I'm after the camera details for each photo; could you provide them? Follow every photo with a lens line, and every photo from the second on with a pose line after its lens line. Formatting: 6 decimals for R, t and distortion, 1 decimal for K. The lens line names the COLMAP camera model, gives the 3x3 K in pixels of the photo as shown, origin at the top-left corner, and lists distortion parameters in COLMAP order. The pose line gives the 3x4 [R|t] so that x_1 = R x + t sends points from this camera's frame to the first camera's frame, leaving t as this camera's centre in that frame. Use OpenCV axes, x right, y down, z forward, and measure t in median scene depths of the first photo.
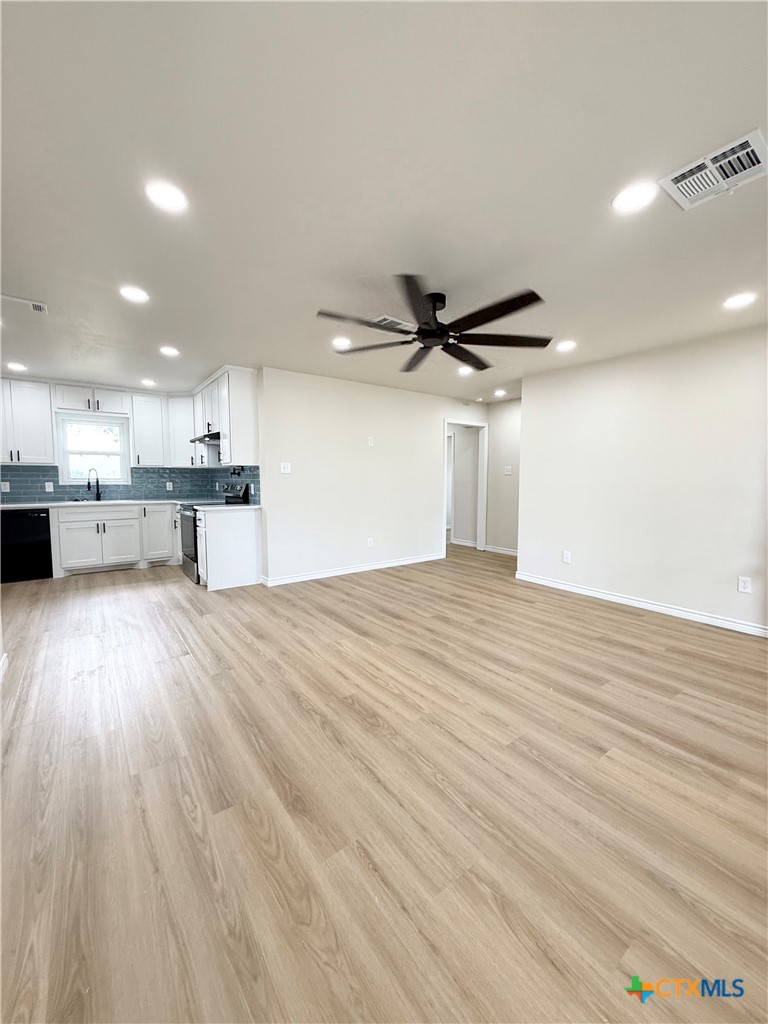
lens RADIAL K [[396.7, 0, 386.9], [0, 396.7, 534.6], [0, 0, 1]] dist [-0.002585, -0.000268]
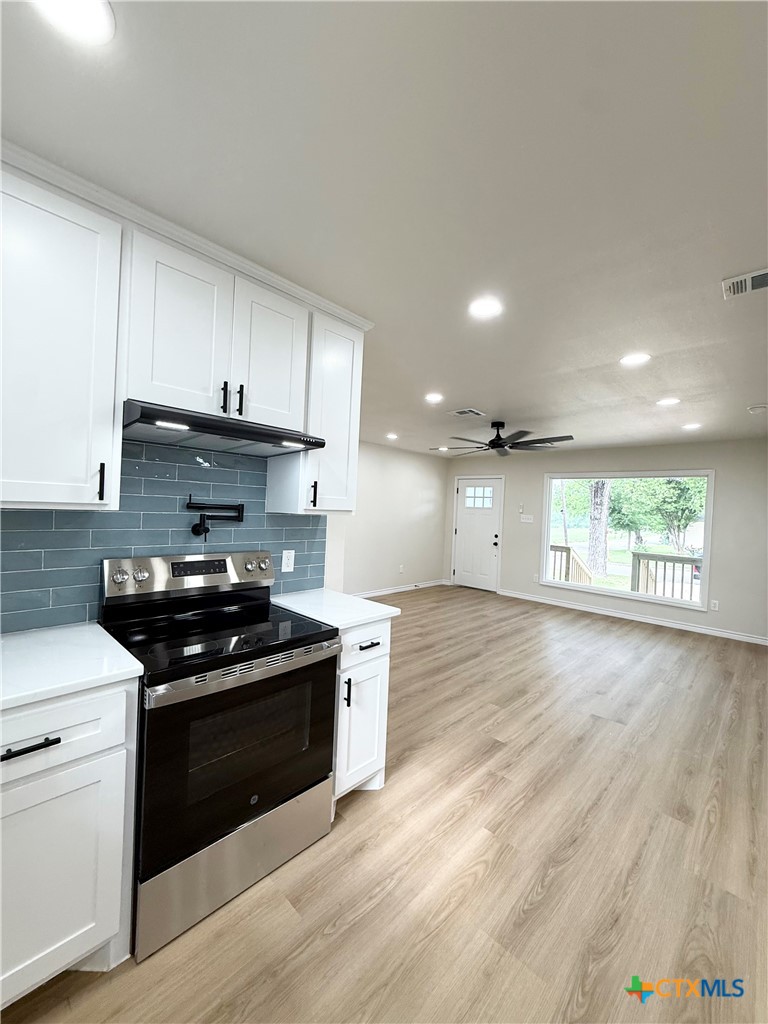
lens RADIAL K [[408.4, 0, 385.2], [0, 408.4, 510.0], [0, 0, 1]] dist [0.000405, -0.000739]
pose [[-0.169350, -0.013311, 0.985466, -0.971312], [0.093746, 0.995157, 0.029552, -0.205384], [-0.981087, 0.097388, -0.167282, 1.111014]]
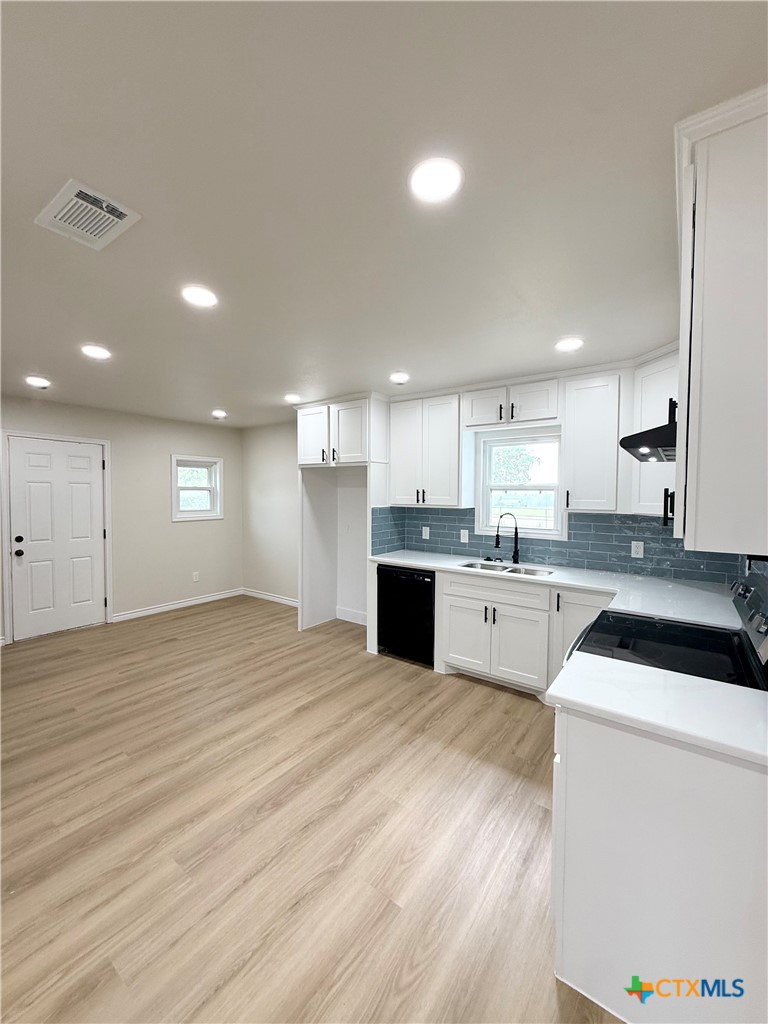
lens RADIAL K [[408.4, 0, 385.2], [0, 408.4, 510.0], [0, 0, 1]] dist [0.000405, -0.000739]
pose [[0.298704, 0.036517, -0.953647, -0.230206], [-0.136379, 0.990645, -0.004783, -0.182679], [0.944551, 0.131486, 0.300890, 0.797071]]
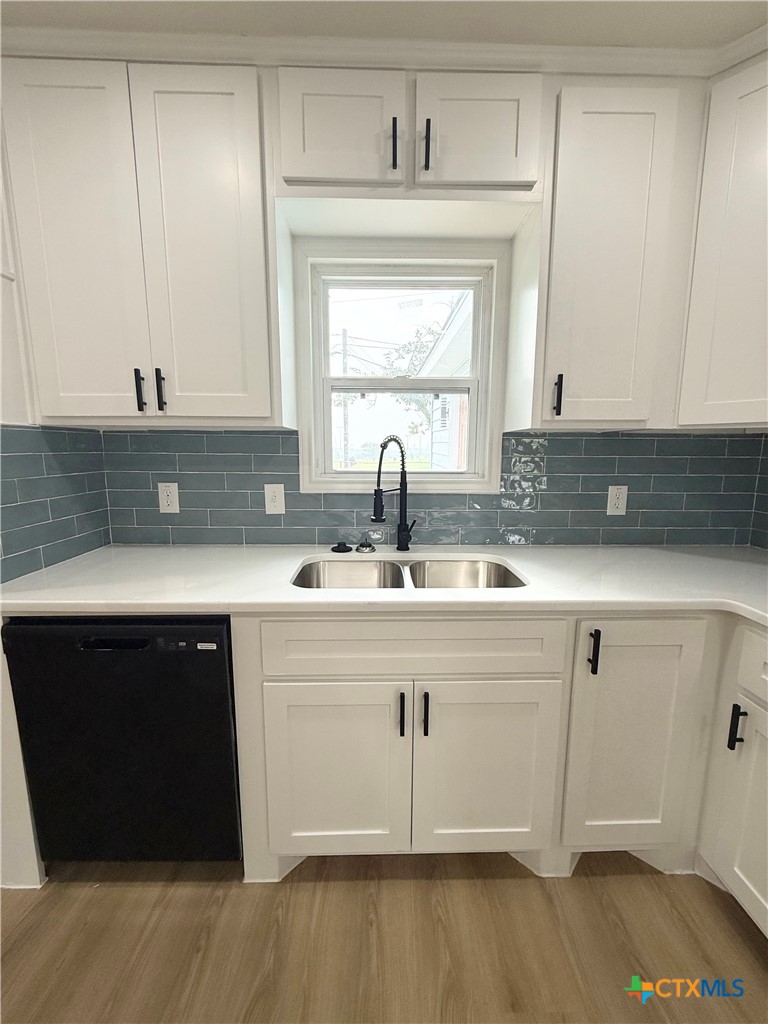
lens RADIAL K [[408.4, 0, 385.2], [0, 408.4, 510.0], [0, 0, 1]] dist [0.000405, -0.000739]
pose [[0.816237, 0.082419, -0.571808, -0.758185], [-0.078580, 0.996412, 0.031451, -0.162509], [0.572349, 0.019261, 0.819784, 0.996879]]
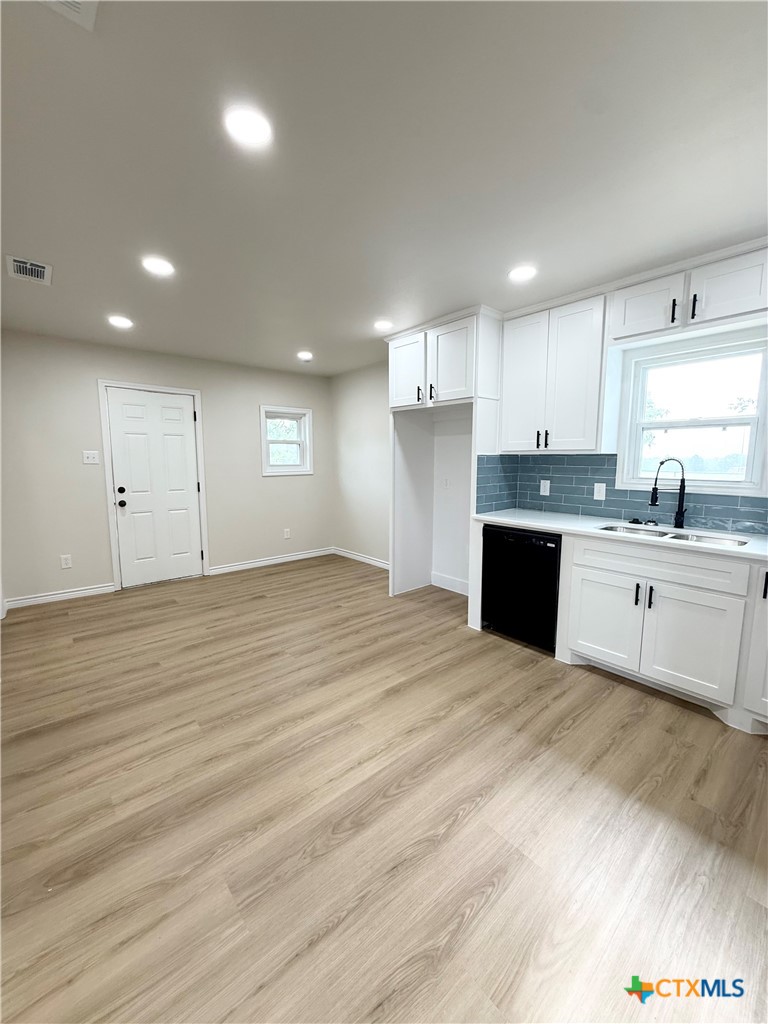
lens RADIAL K [[408.4, 0, 385.2], [0, 408.4, 510.0], [0, 0, 1]] dist [0.000405, -0.000739]
pose [[0.077834, 0.121684, -0.989512, -0.380319], [-0.135823, 0.984564, 0.110392, -0.148013], [0.987671, 0.125807, 0.093160, 0.821115]]
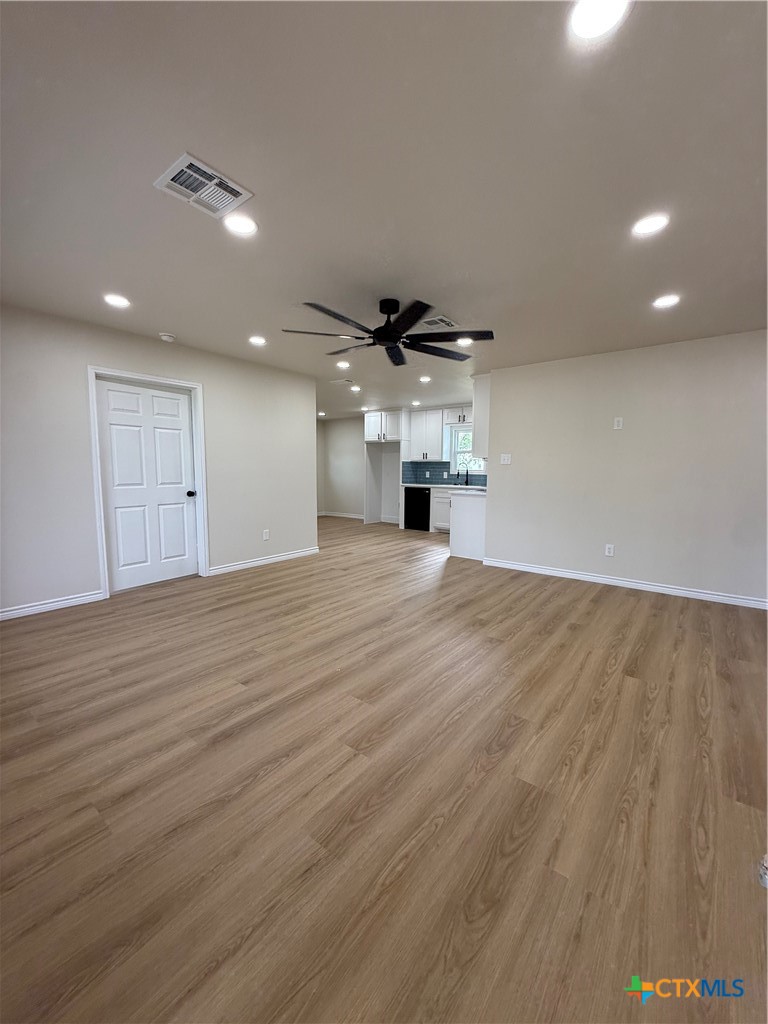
lens RADIAL K [[408.4, 0, 385.2], [0, 408.4, 510.0], [0, 0, 1]] dist [0.000405, -0.000739]
pose [[0.267601, 0.093256, -0.959006, 0.804510], [-0.142211, 0.988227, 0.056415, -0.052739], [0.952977, 0.121285, 0.277713, 0.437136]]
